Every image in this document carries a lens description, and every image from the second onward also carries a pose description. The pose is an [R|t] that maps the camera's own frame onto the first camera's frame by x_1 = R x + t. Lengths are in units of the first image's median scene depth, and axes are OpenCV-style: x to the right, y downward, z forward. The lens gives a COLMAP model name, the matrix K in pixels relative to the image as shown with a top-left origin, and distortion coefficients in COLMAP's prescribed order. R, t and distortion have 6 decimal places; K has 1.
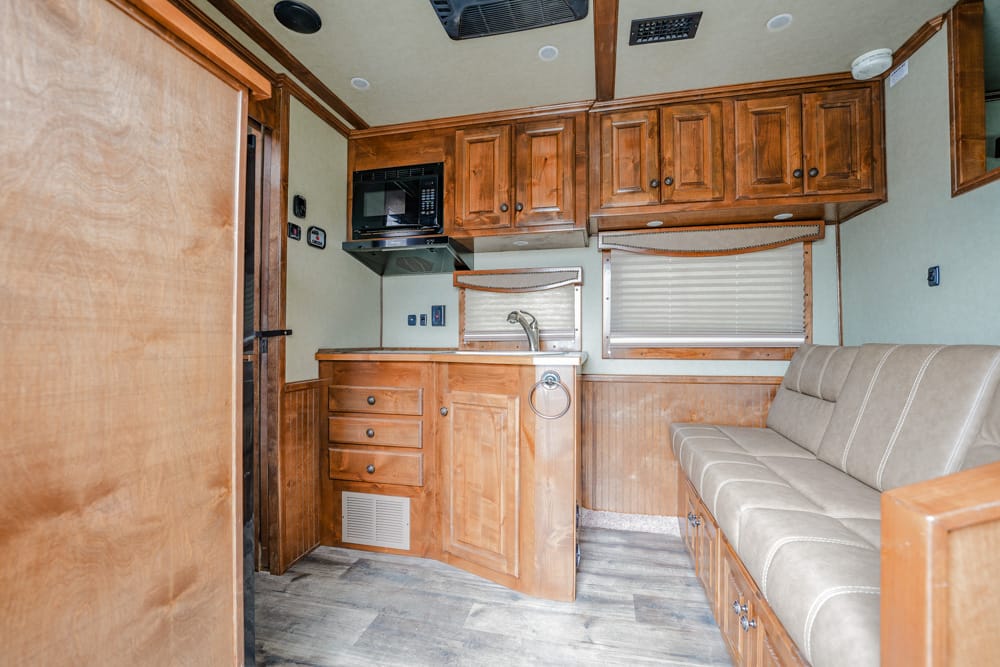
lens RADIAL K [[407.6, 0, 529.7], [0, 407.6, 332.9], [0, 0, 1]] dist [-0.036304, 0.006645]
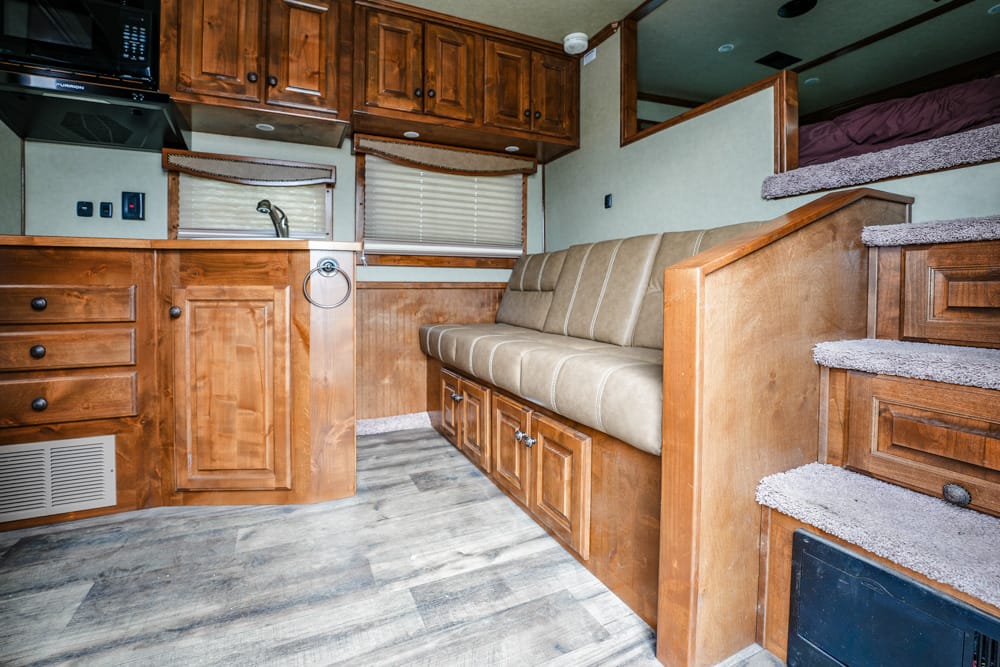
lens RADIAL K [[411.5, 0, 483.1], [0, 411.5, 292.0], [0, 0, 1]] dist [-0.038676, 0.006736]
pose [[0.814840, -0.002433, 0.579681, -0.183977], [-0.012559, 0.999682, 0.021849, 0.134141], [-0.579550, -0.025084, 0.814551, 0.026302]]
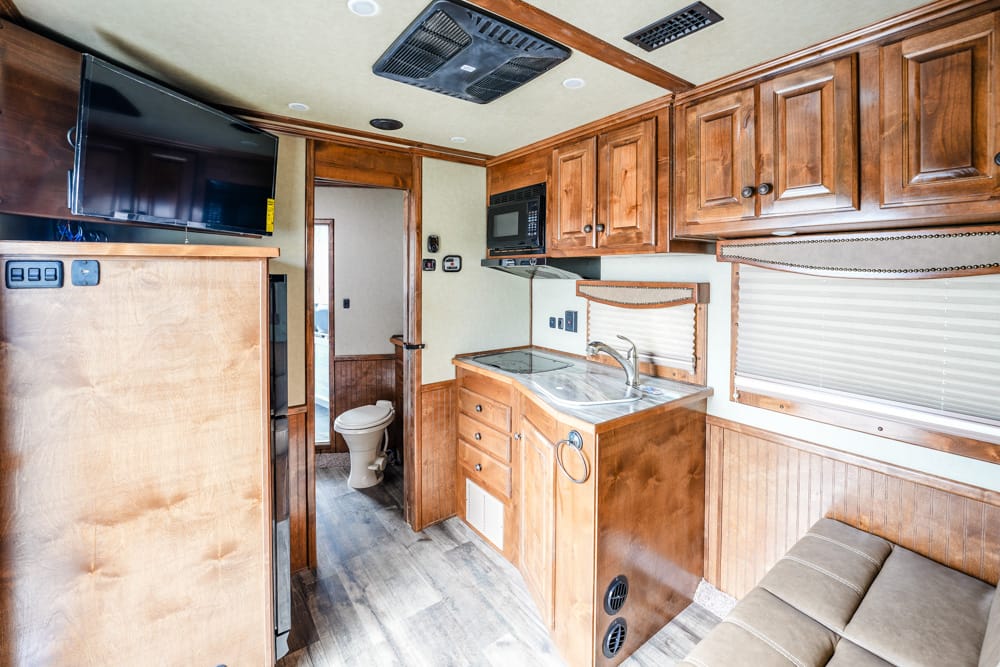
lens RADIAL K [[439.8, 0, 514.6], [0, 439.8, 272.8], [0, 0, 1]] dist [-0.022345, -0.000170]
pose [[0.756133, 0.004249, -0.654405, 0.543908], [0.004367, 0.999924, 0.011538, -0.253340], [0.654404, -0.011582, 0.756057, 0.140732]]
